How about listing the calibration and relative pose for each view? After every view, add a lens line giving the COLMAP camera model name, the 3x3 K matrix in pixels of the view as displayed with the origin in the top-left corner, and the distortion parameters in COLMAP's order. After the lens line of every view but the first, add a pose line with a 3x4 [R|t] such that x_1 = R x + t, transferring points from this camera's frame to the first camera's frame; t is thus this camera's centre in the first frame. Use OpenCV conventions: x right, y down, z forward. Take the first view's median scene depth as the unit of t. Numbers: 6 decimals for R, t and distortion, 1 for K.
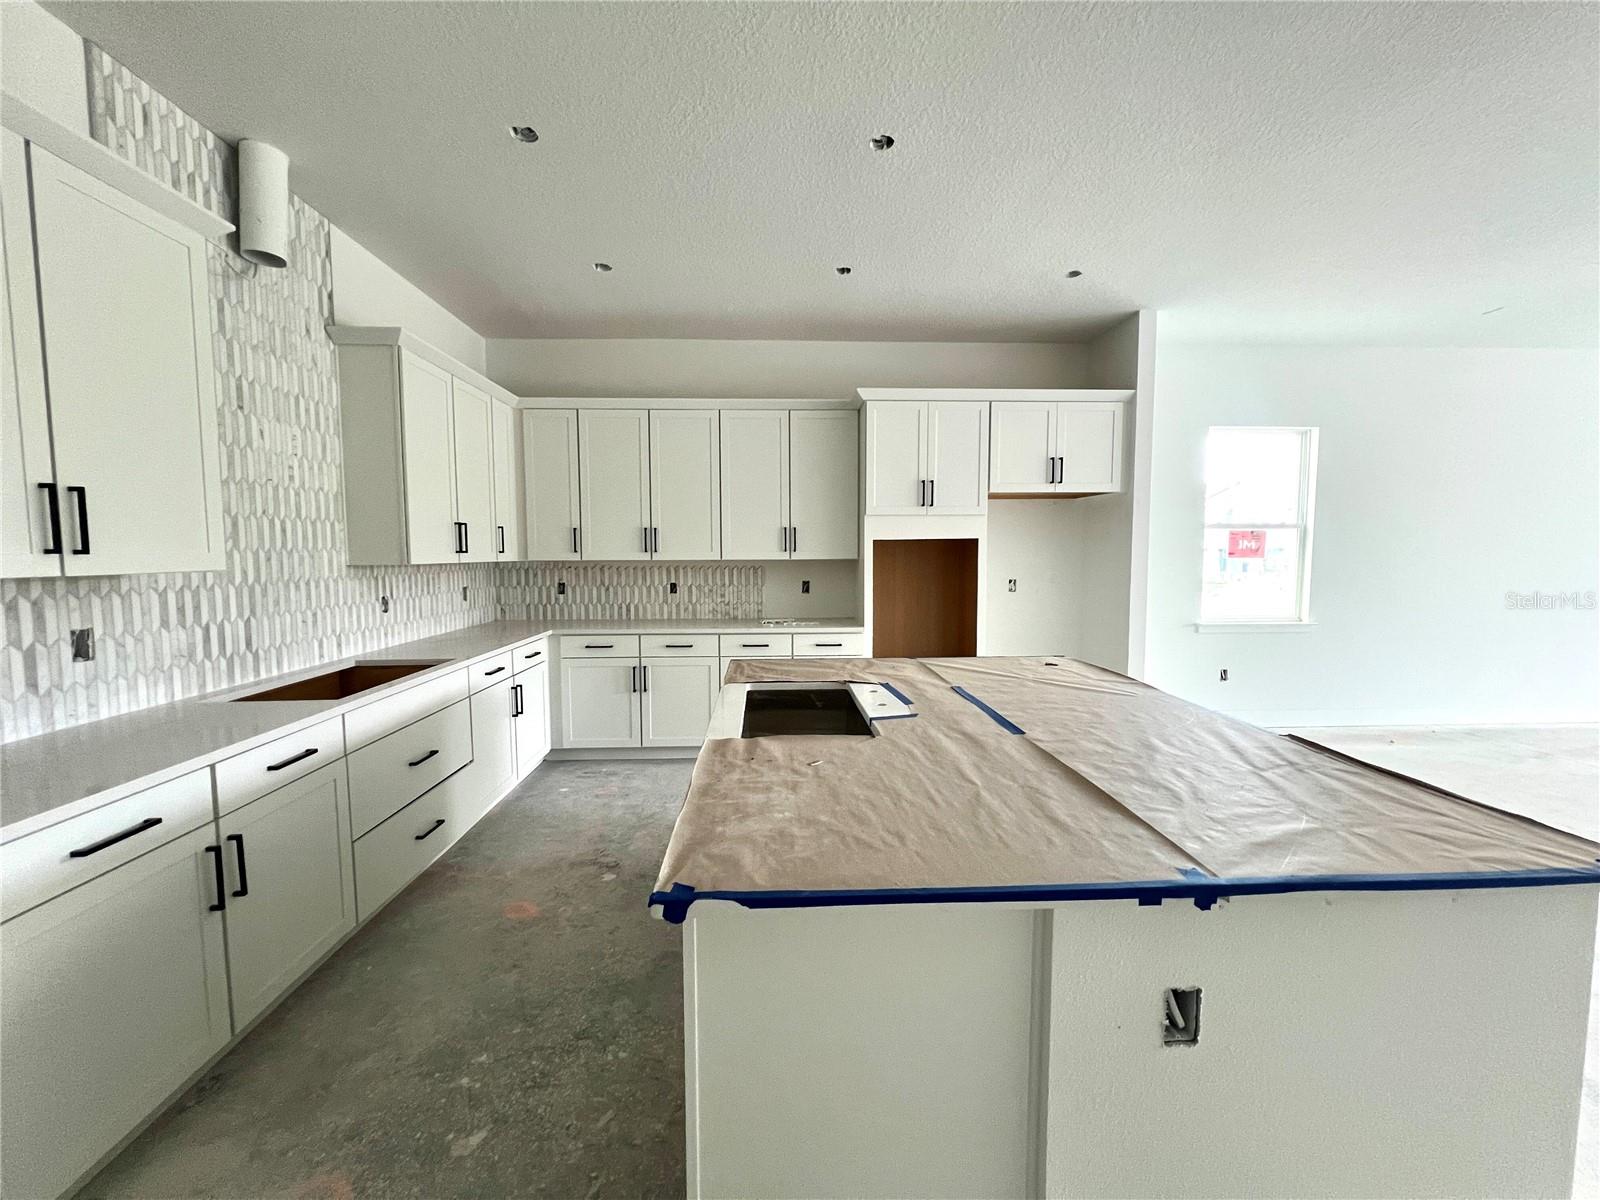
lens RADIAL K [[639.3, 0, 796.6], [0, 639.3, 598.5], [0, 0, 1]] dist [0.000263, -0.000348]
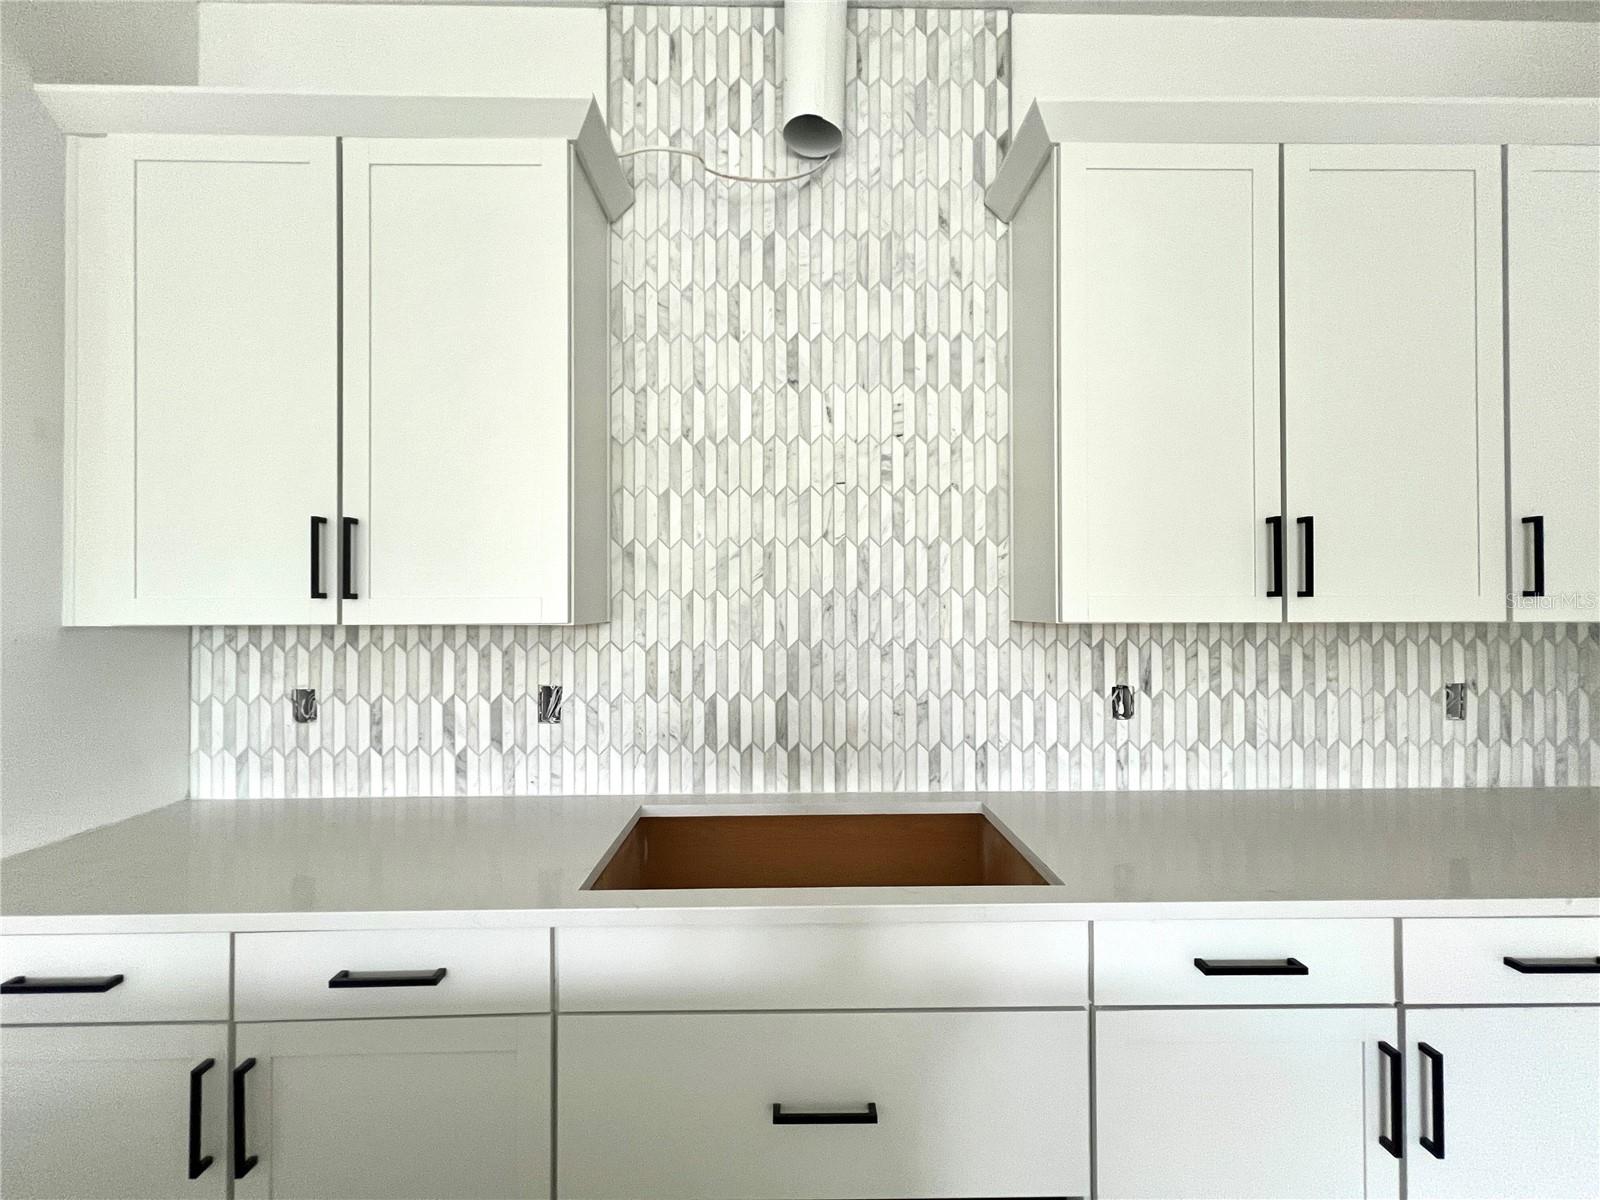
lens RADIAL K [[639.3, 0, 796.6], [0, 639.3, 598.5], [0, 0, 1]] dist [0.000263, -0.000348]
pose [[-0.024772, -0.006481, -0.999672, -0.181149], [-0.070700, 0.997486, -0.004715, -0.062613], [0.997190, 0.070561, -0.025168, 0.942705]]
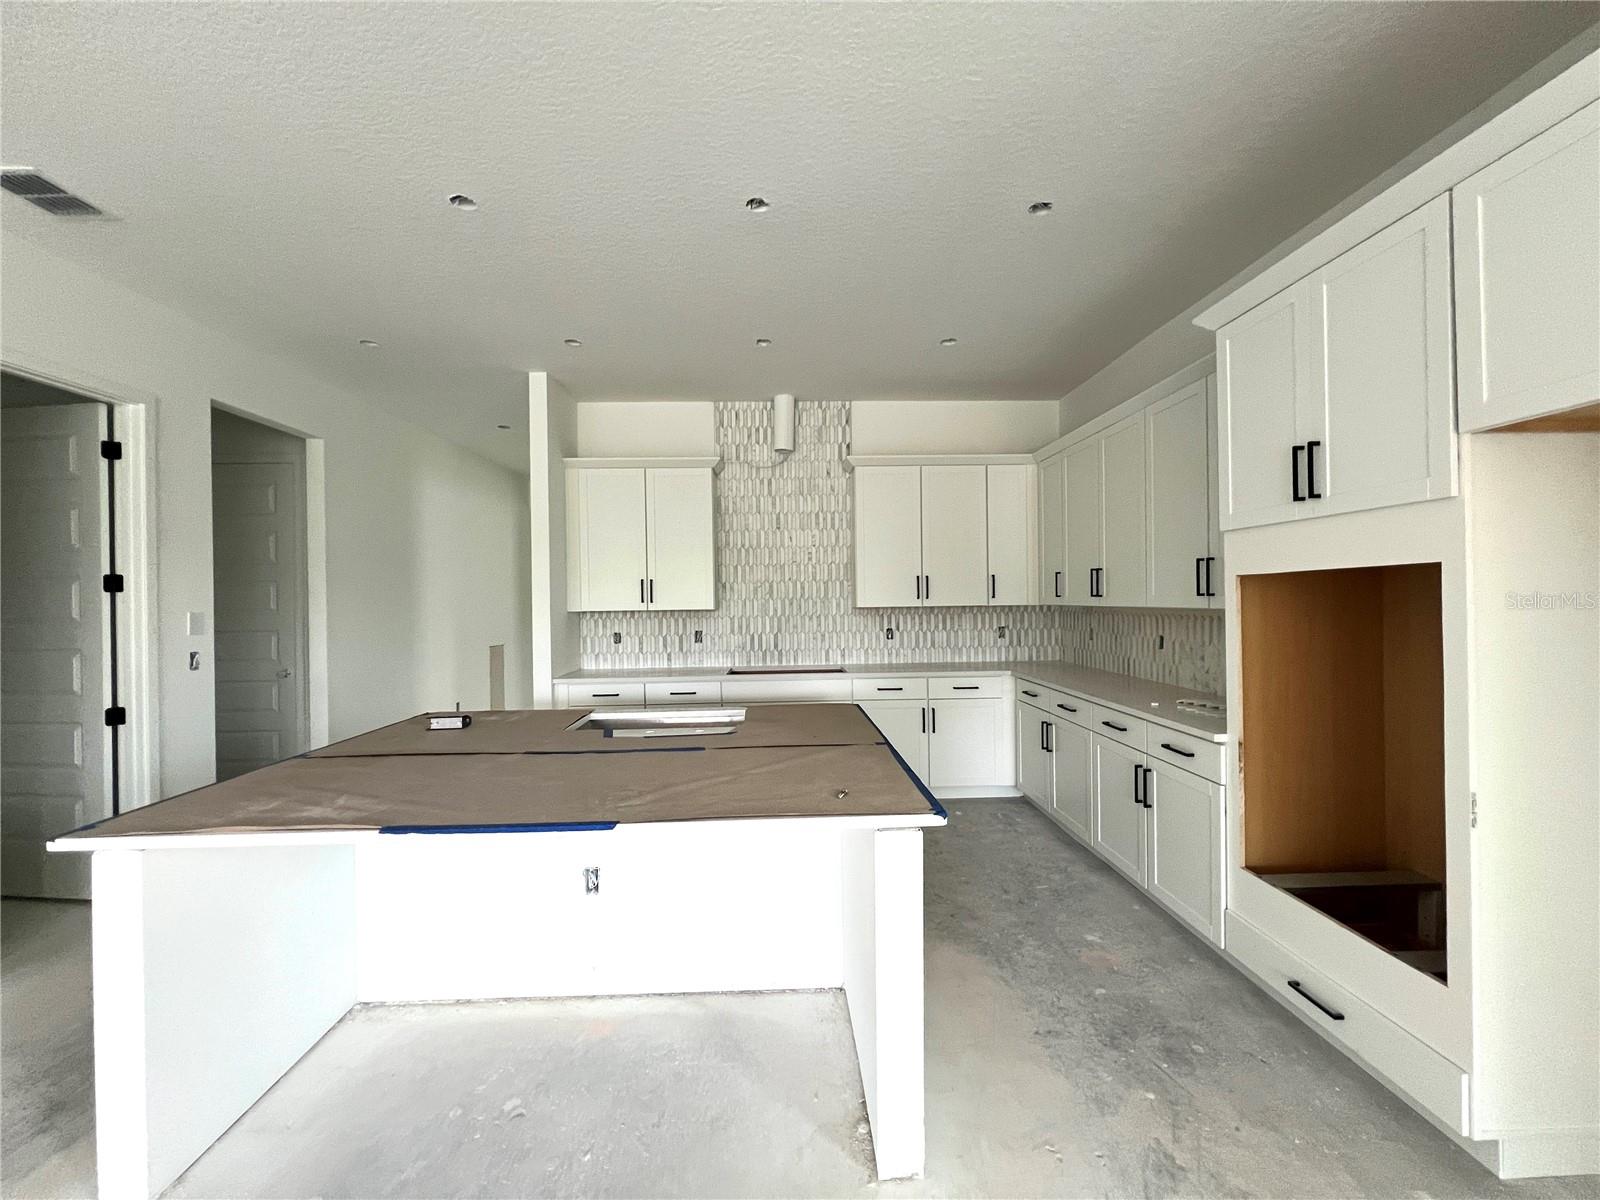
lens RADIAL K [[639.3, 0, 796.6], [0, 639.3, 598.5], [0, 0, 1]] dist [0.000263, -0.000348]
pose [[-0.010940, 0.004713, -0.999929, 1.031755], [-0.058940, 0.998247, 0.005350, -0.083643], [0.998202, 0.058994, -0.010643, 0.992332]]
